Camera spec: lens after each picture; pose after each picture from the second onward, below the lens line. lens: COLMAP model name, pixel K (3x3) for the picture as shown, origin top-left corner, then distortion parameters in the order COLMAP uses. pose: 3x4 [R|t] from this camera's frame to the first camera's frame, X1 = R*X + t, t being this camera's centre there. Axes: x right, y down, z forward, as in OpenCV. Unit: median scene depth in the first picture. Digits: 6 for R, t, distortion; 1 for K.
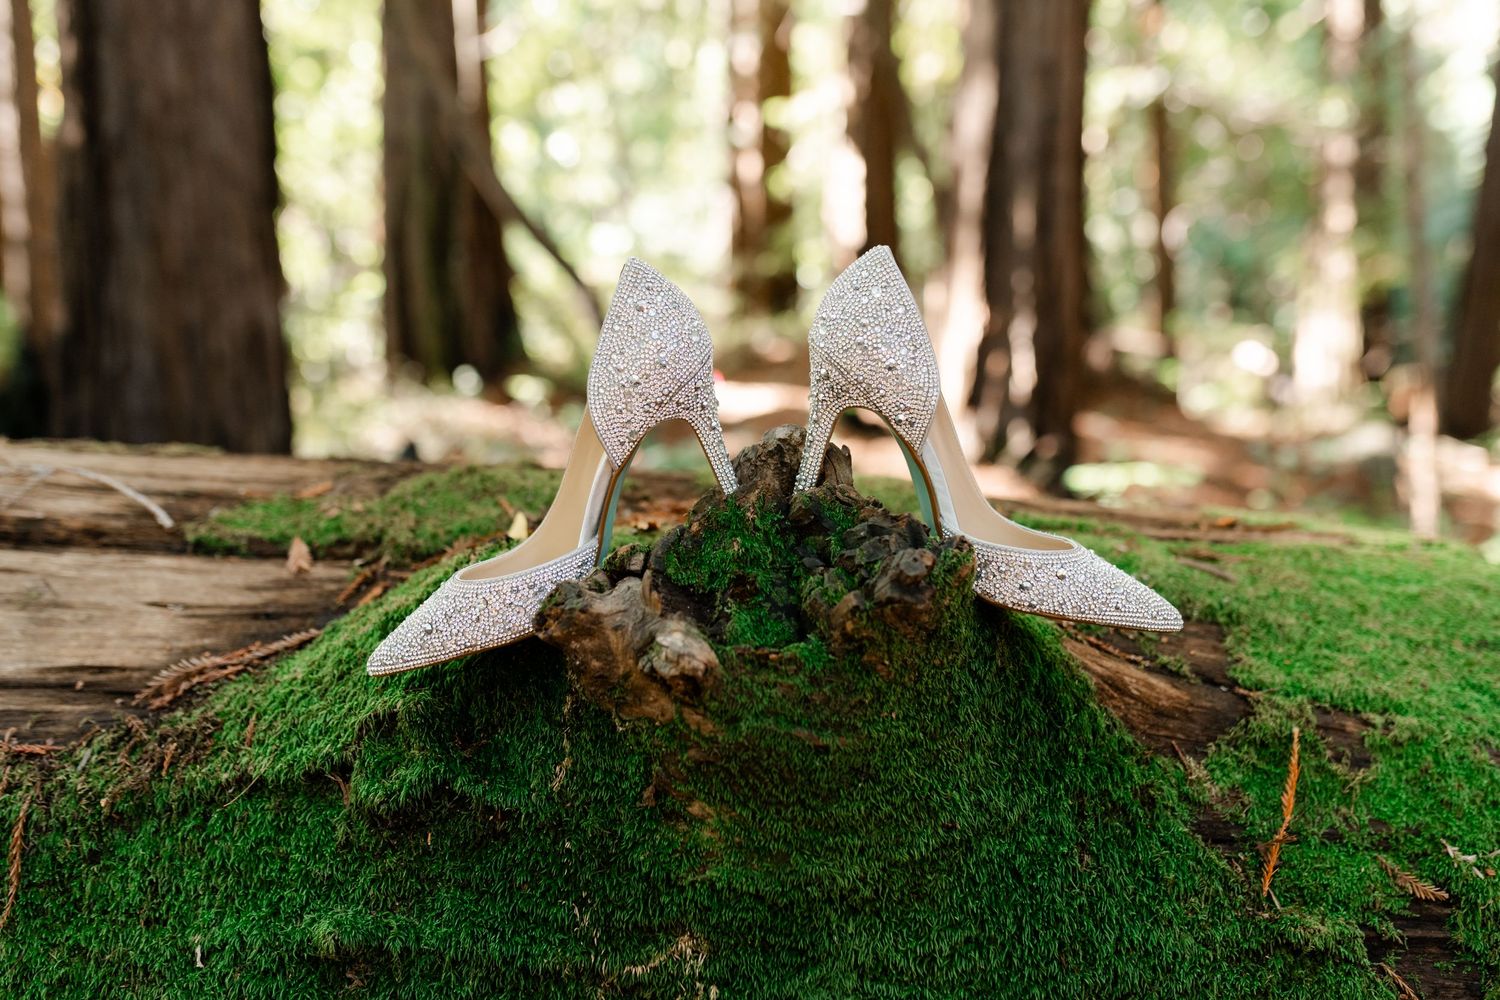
lens RADIAL K [[1467.7, 0, 770.6], [0, 1467.7, 497.9], [0, 0, 1]] dist [0.006624, 0.002053]
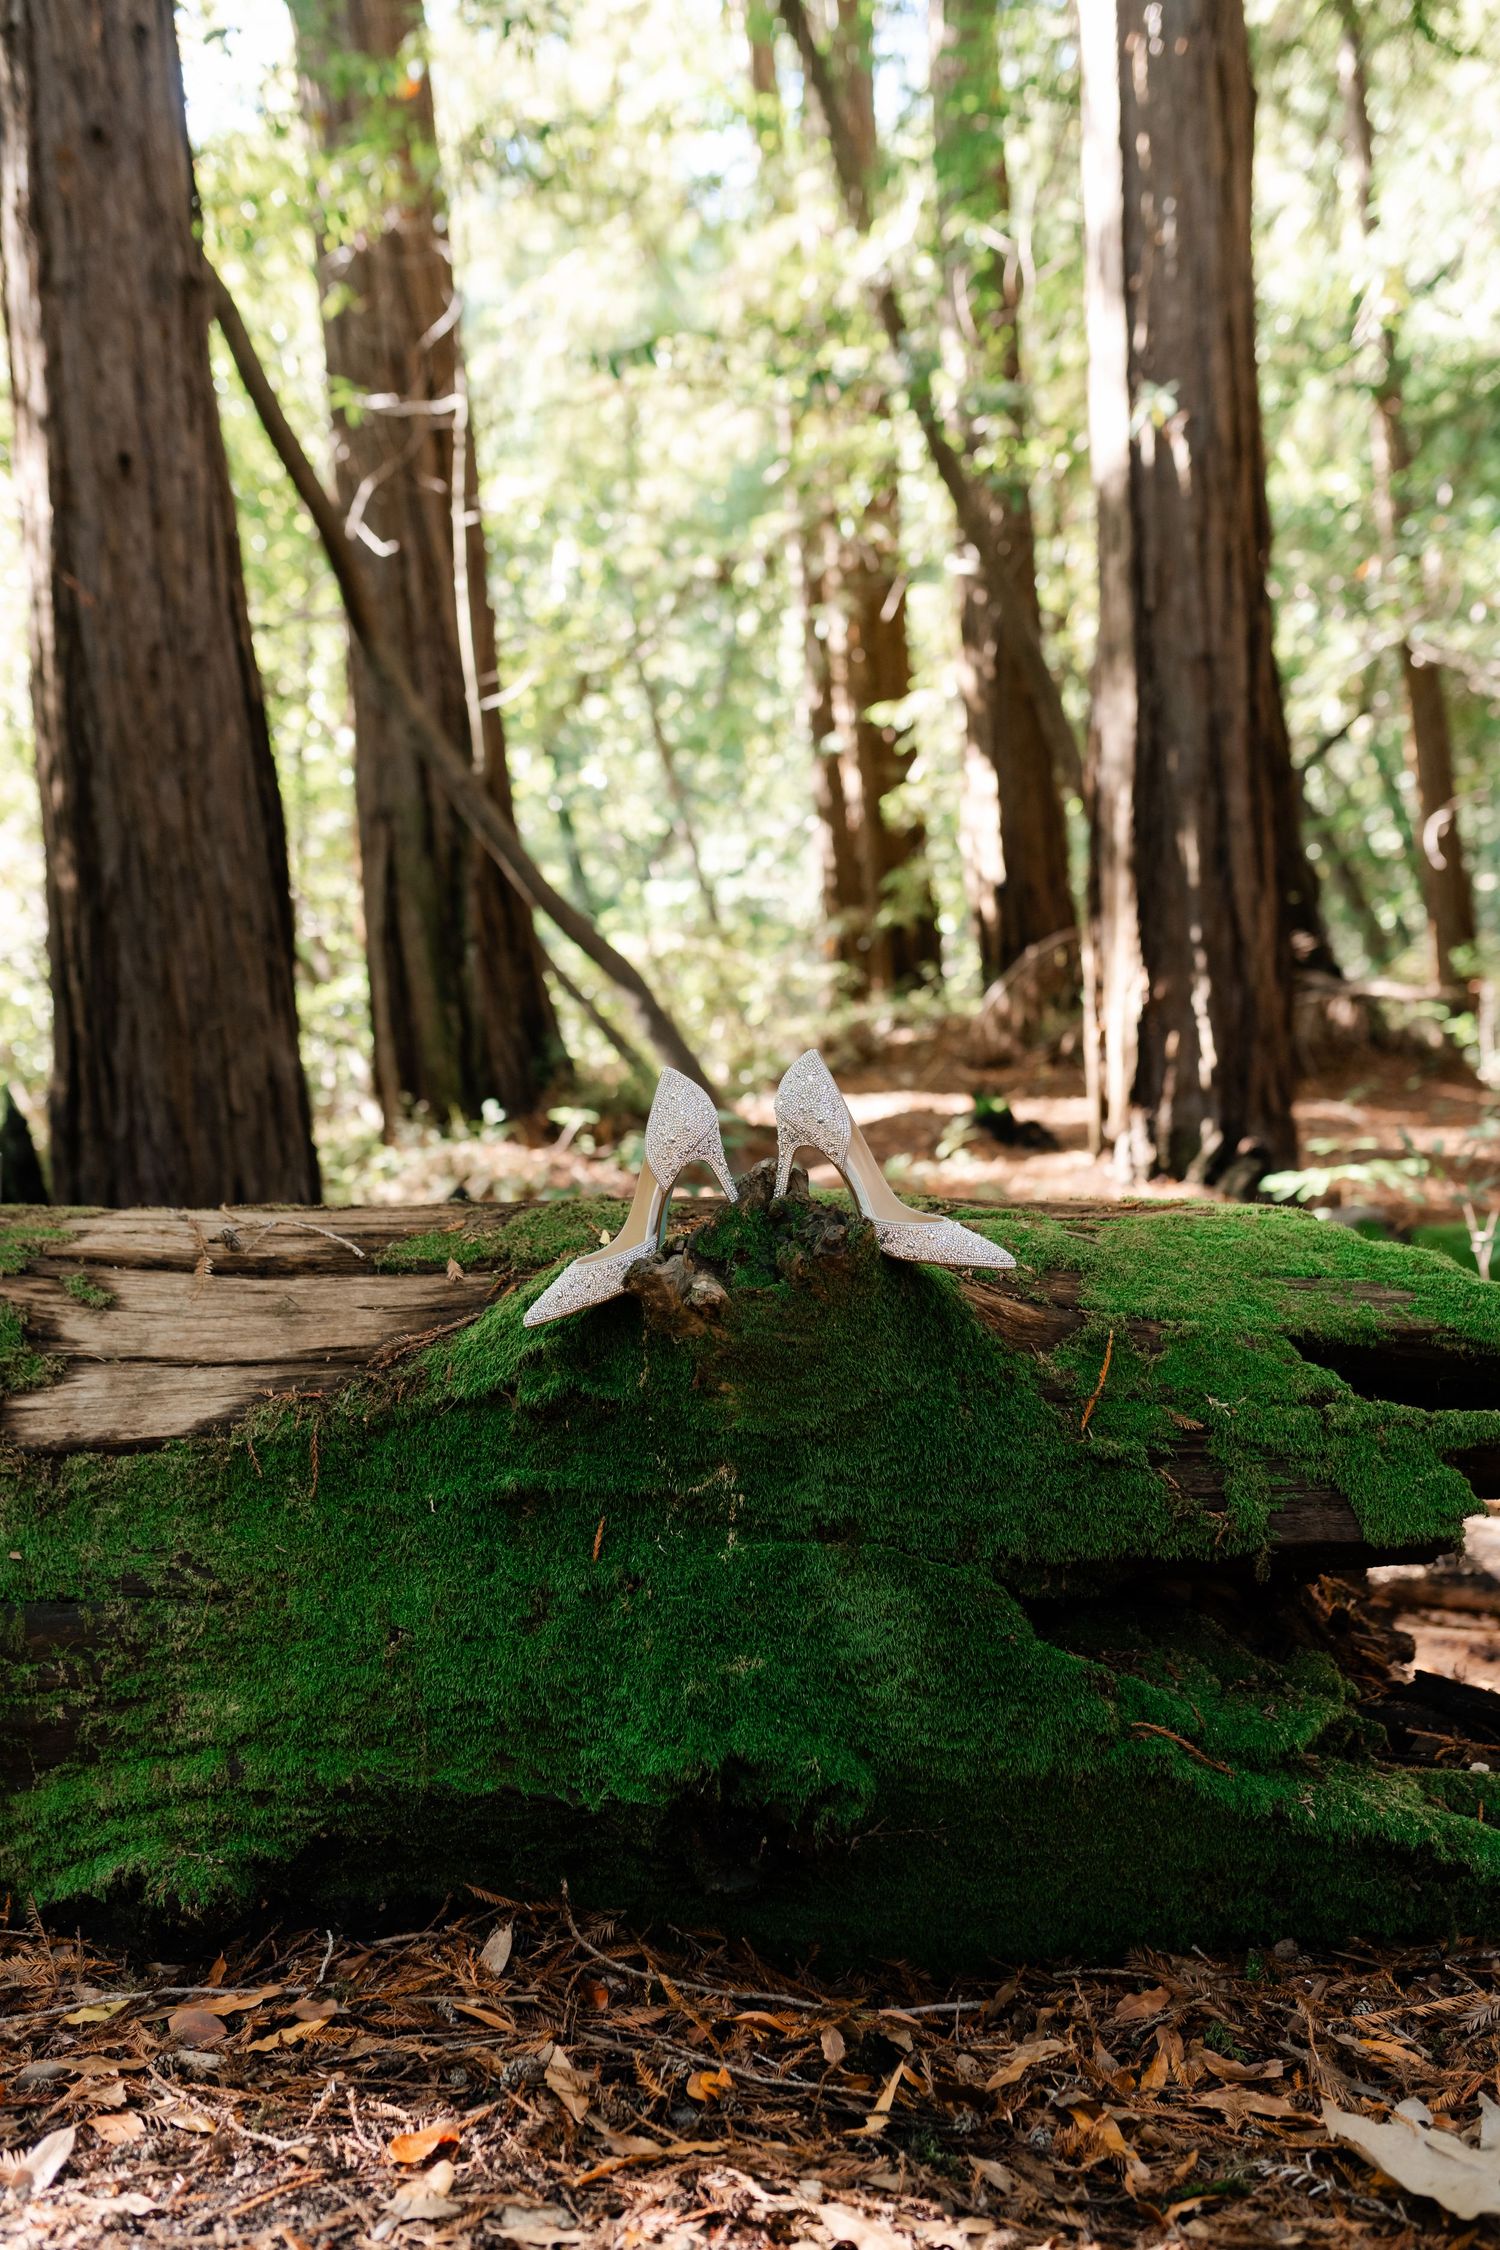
lens RADIAL K [[2147.4, 0, 750.0], [0, 2147.4, 1125.0], [0, 0, 1]] dist [0.008287, 0.003317]
pose [[0.994546, -0.070043, -0.077282, 0.166083], [0.065397, 0.995987, -0.061105, 0.053542], [0.081251, 0.055718, 0.995135, -1.280170]]
